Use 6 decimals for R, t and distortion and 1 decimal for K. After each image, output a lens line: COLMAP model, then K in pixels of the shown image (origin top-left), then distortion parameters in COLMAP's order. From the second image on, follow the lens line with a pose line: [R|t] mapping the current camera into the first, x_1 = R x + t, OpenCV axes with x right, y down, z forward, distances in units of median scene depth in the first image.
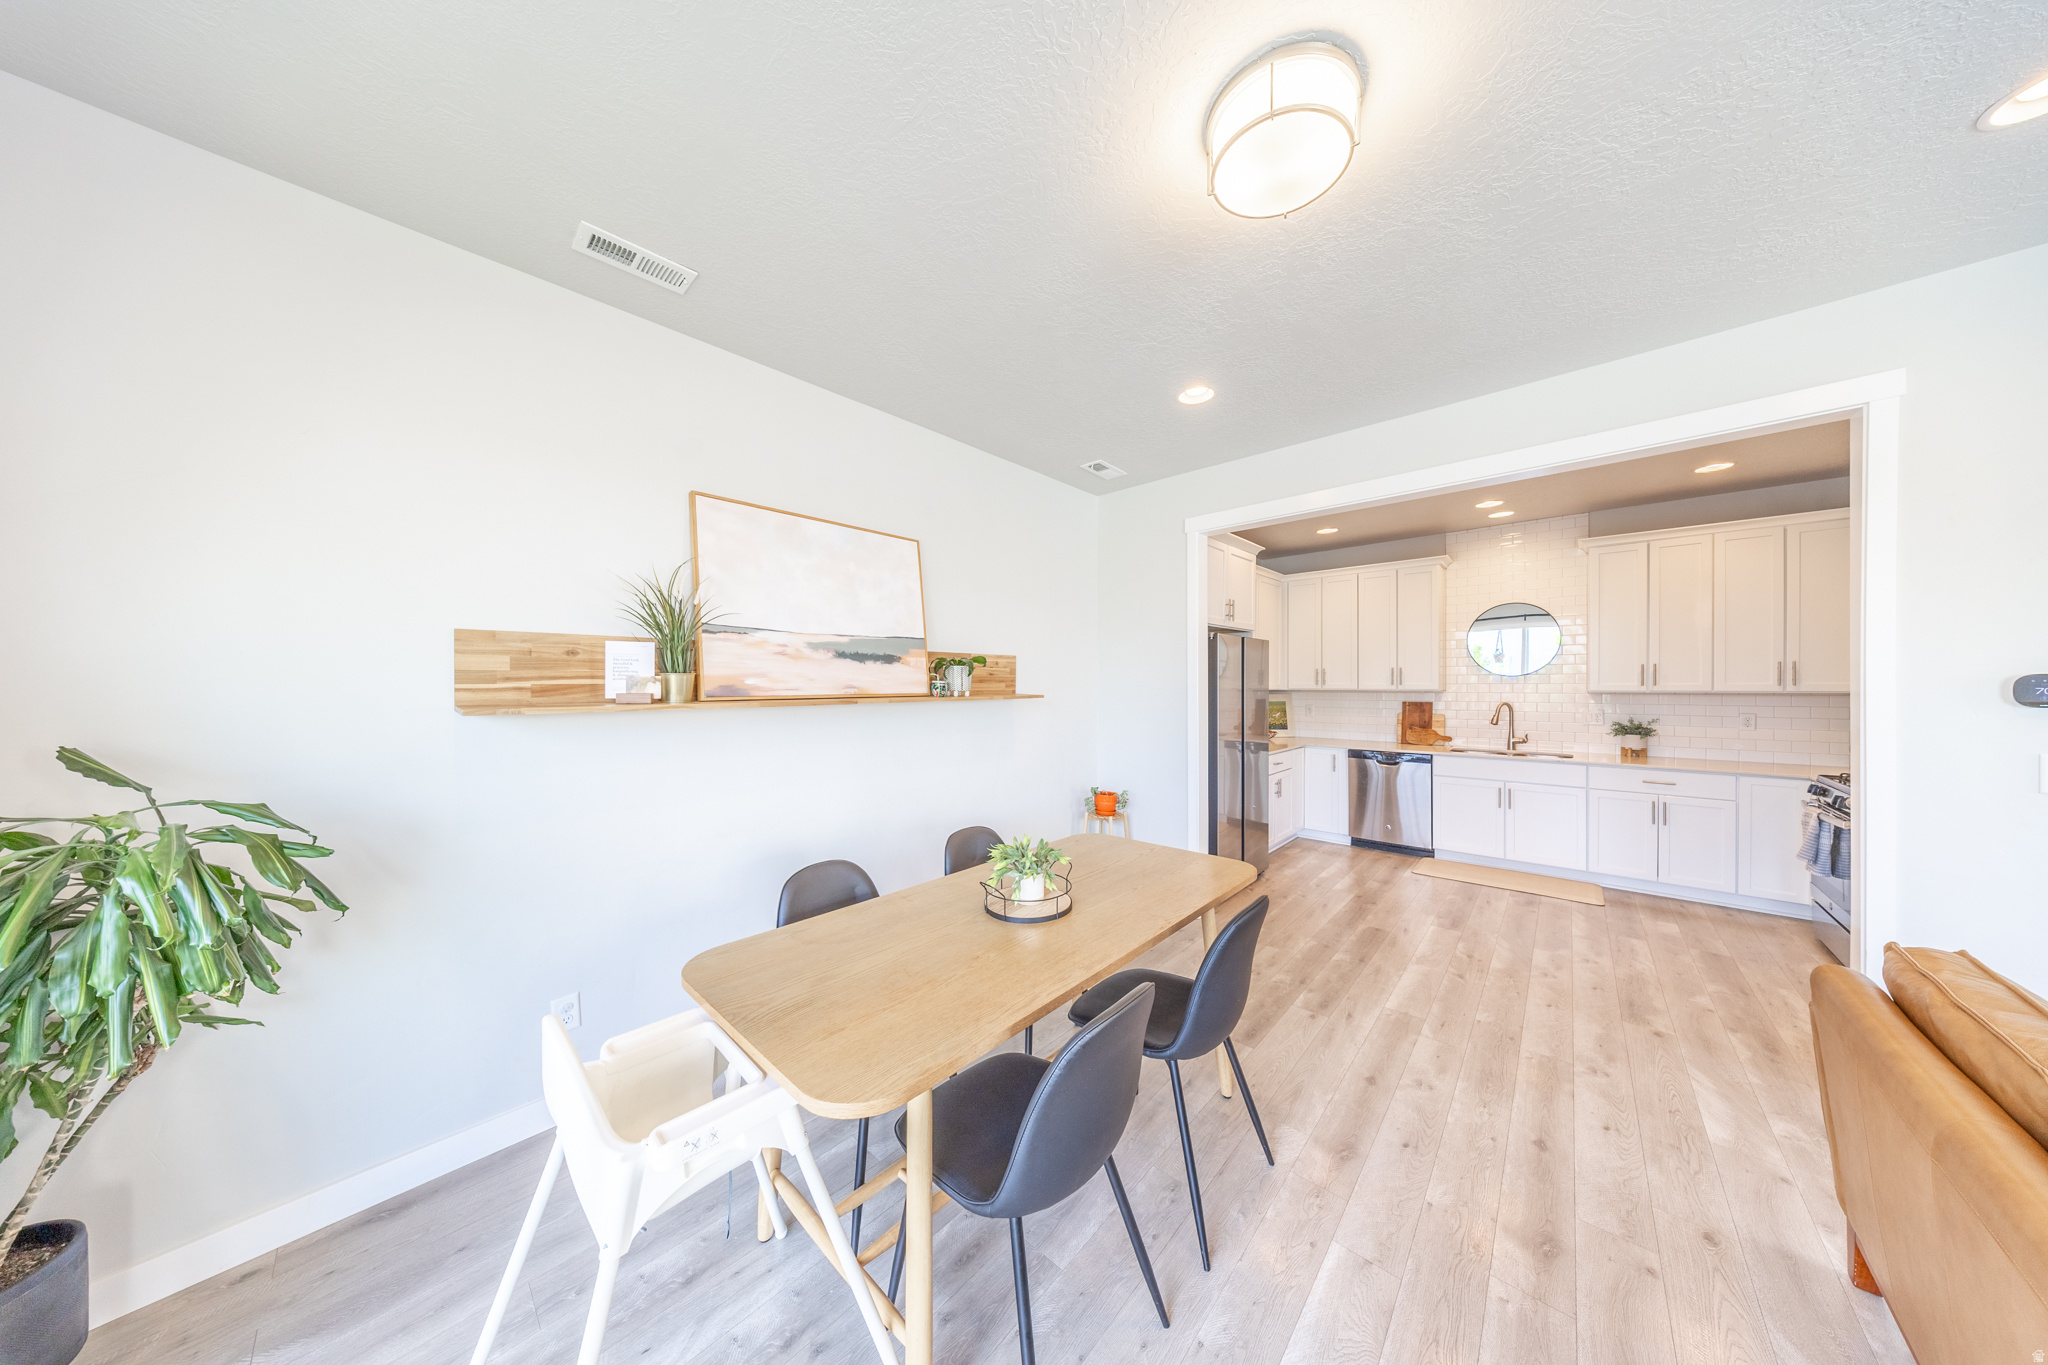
lens RADIAL K [[593.7, 0, 1024.0], [0, 593.7, 682.5], [0, 0, 1]] dist [-0.001607, -0.000078]
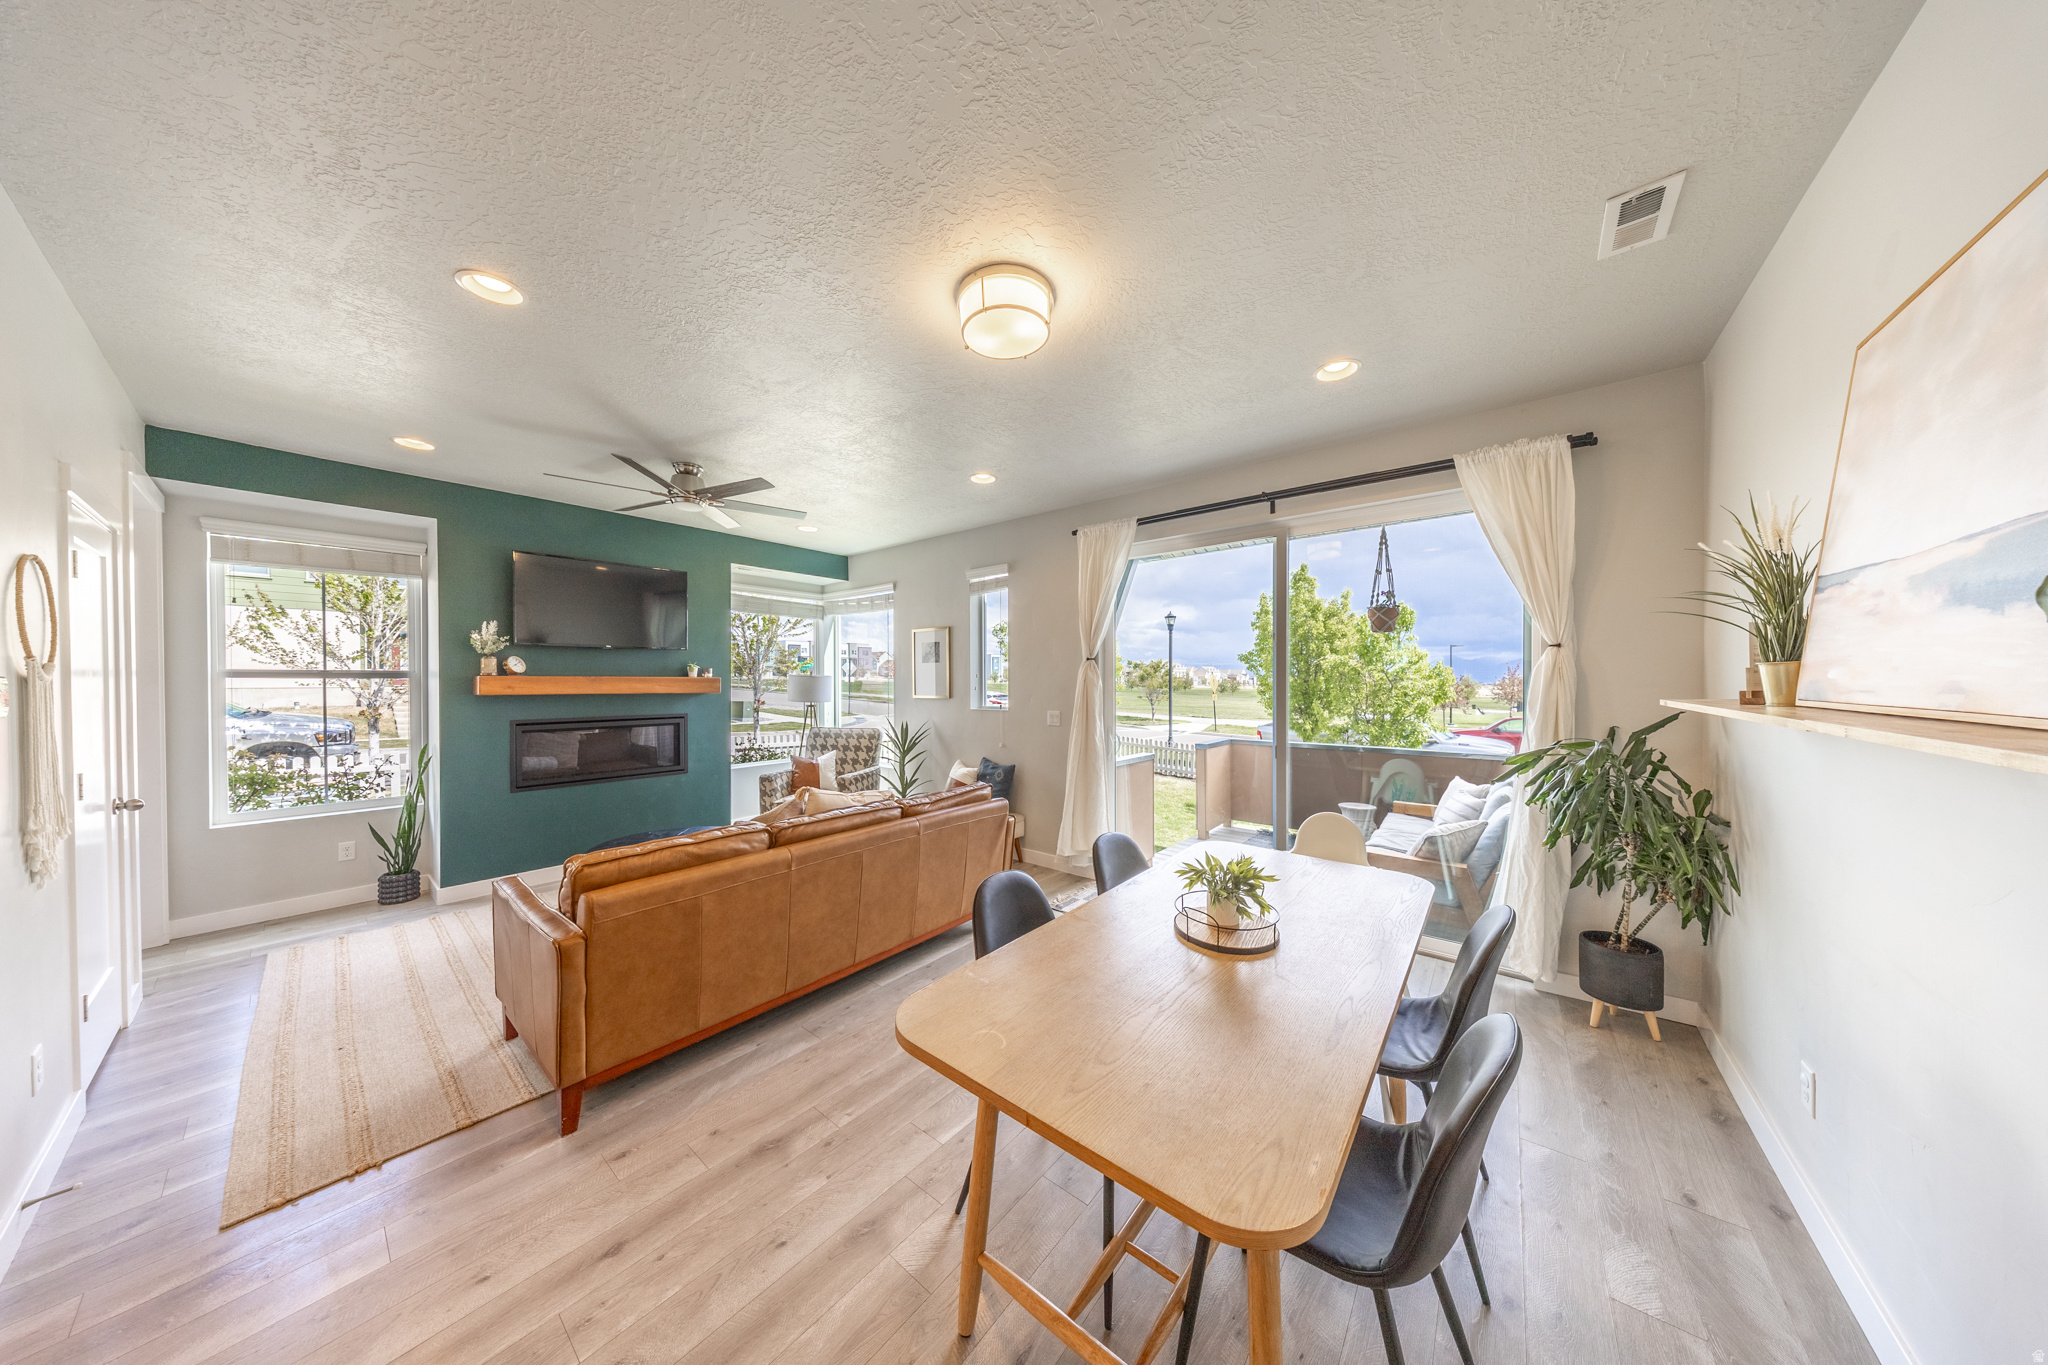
lens RADIAL K [[593.7, 0, 1024.0], [0, 593.7, 682.5], [0, 0, 1]] dist [-0.001607, -0.000078]
pose [[-0.997925, 0.005557, -0.064147, 0.151085], [0.005255, 0.999974, 0.004879, -0.000190], [0.064173, 0.004532, -0.997929, 0.777410]]
